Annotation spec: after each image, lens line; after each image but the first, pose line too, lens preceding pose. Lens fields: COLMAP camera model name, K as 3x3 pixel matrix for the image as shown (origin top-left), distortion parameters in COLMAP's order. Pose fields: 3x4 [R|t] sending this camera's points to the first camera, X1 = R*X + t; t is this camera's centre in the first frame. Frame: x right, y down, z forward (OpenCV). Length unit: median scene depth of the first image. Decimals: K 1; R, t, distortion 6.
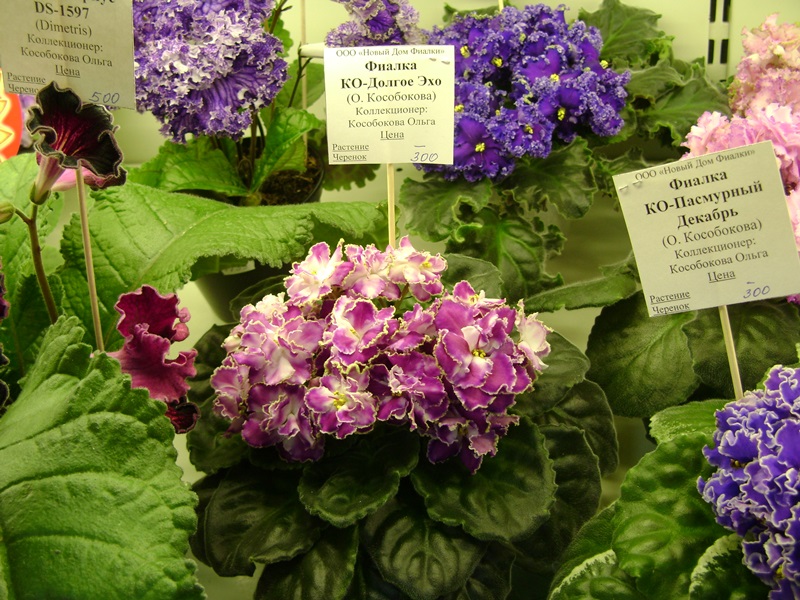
lens RADIAL K [[888.9, 0, 397.9], [0, 888.9, 296.7], [0, 0, 1]] dist [-0.237207, 0.231664]
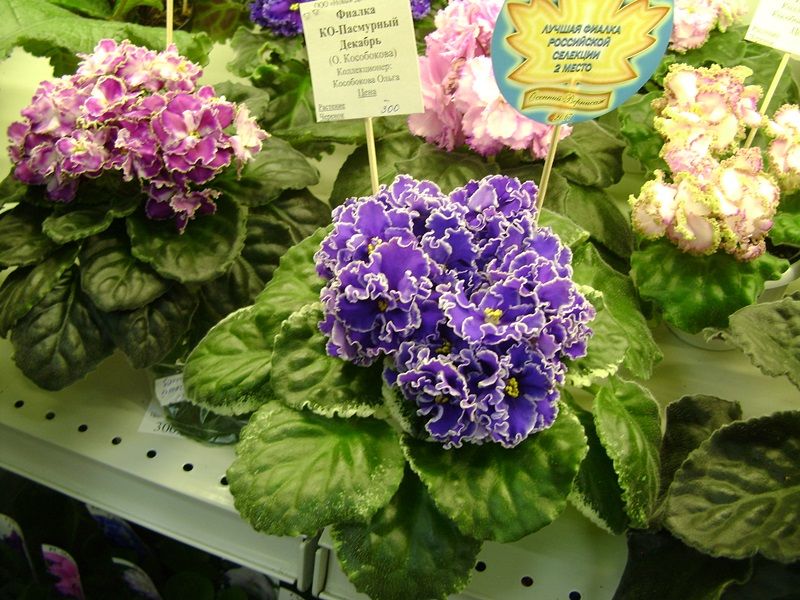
lens RADIAL K [[888.9, 0, 397.9], [0, 888.9, 296.7], [0, 0, 1]] dist [-0.237207, 0.231664]
pose [[0.981703, 0.189931, -0.013633, 0.453098], [-0.188775, 0.980116, 0.061127, 0.165267], [0.024972, -0.057435, 0.998037, -0.263458]]
